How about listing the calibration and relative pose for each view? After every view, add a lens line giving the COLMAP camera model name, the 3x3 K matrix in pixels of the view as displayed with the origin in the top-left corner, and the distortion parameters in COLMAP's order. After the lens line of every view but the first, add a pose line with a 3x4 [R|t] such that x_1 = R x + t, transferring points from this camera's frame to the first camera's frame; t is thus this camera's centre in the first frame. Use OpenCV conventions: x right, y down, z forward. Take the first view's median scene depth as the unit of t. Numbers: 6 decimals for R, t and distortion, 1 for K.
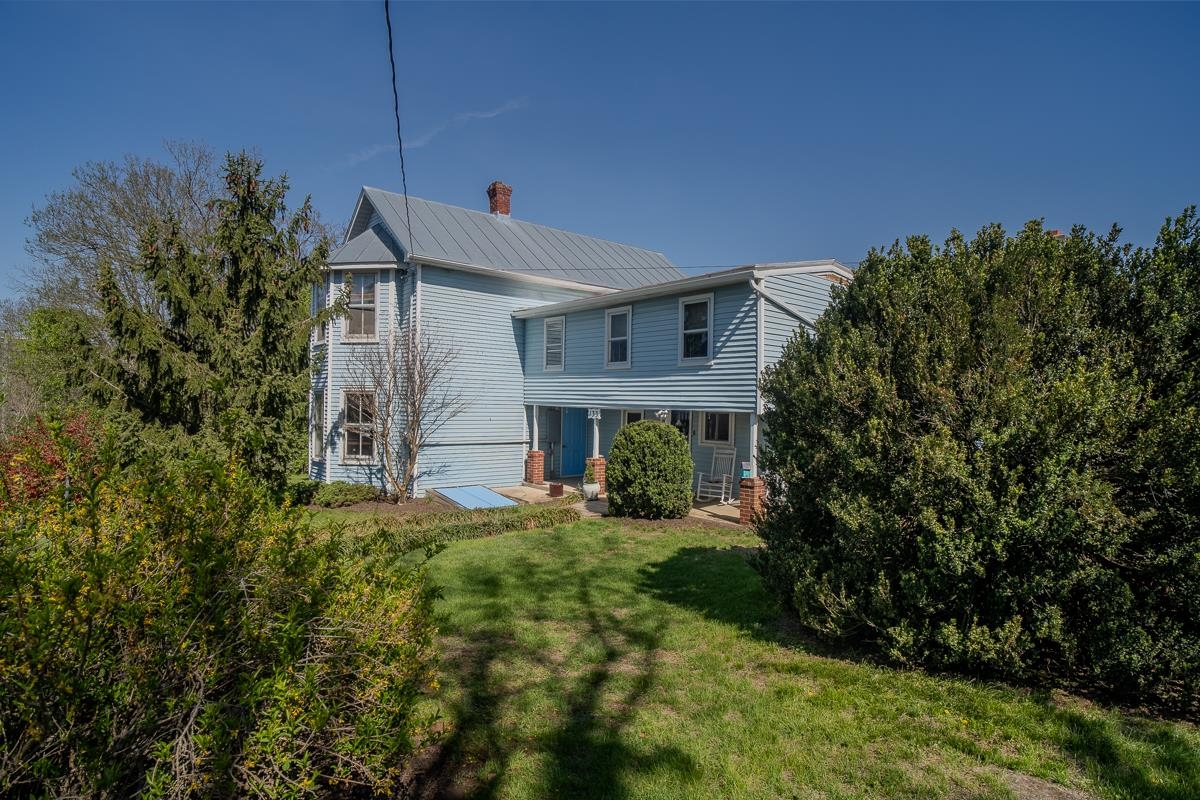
lens RADIAL K [[608.7, 0, 600.0], [0, 608.7, 400.0], [0, 0, 1]] dist [-0.038940, 0.000274]
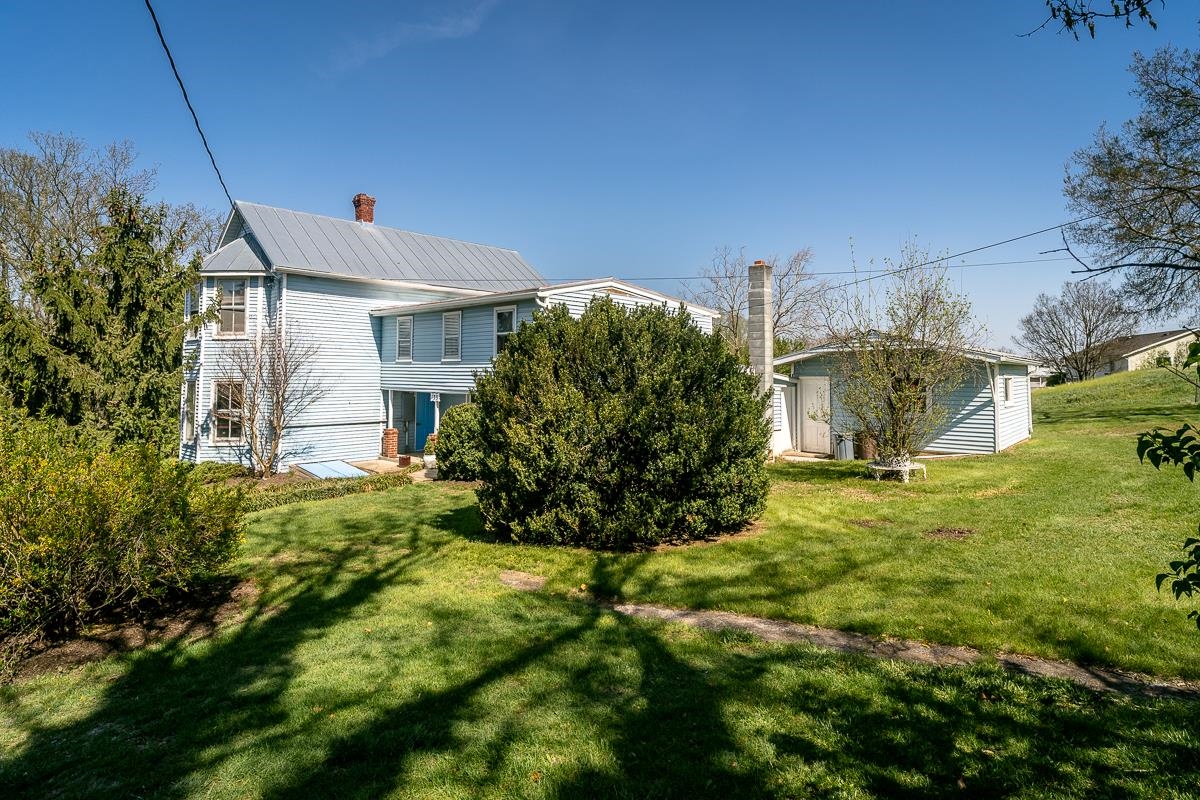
lens RADIAL K [[639.1, 0, 596.9], [0, 639.1, 332.3], [0, 0, 1]] dist [-0.003675, -0.001849]
pose [[0.991263, -0.008927, 0.131596, 0.153130], [0.016248, 0.998373, -0.054663, -0.034107], [-0.130894, 0.056324, 0.989795, -0.335671]]
